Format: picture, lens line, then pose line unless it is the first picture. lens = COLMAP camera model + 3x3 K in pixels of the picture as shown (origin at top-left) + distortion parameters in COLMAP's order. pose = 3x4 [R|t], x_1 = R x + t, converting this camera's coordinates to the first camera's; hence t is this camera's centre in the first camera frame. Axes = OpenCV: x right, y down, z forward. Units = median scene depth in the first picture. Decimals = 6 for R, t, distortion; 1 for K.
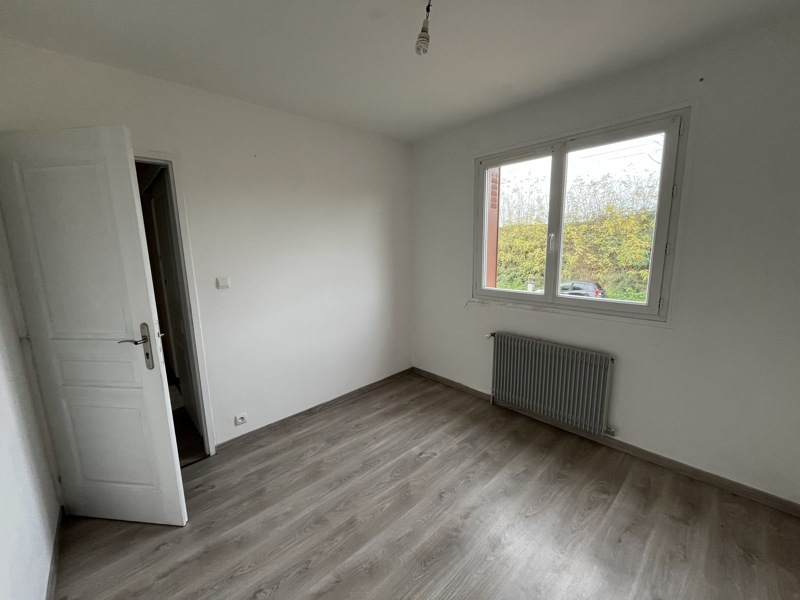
lens RADIAL K [[322.2, 0, 396.6], [0, 322.2, 298.1], [0, 0, 1]] dist [-0.012910, -0.000080]
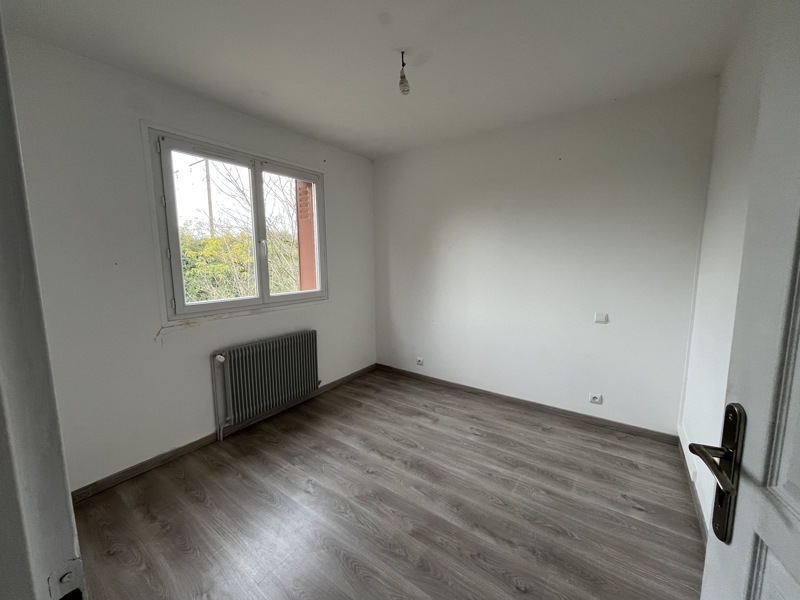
lens RADIAL K [[322.2, 0, 398.7], [0, 322.2, 298.3], [0, 0, 1]] dist [-0.012910, -0.000080]
pose [[-0.207428, -0.095876, 0.973541, -0.744313], [0.175443, 0.975404, 0.133440, -0.075745], [-0.962389, 0.198480, -0.185505, 0.836568]]
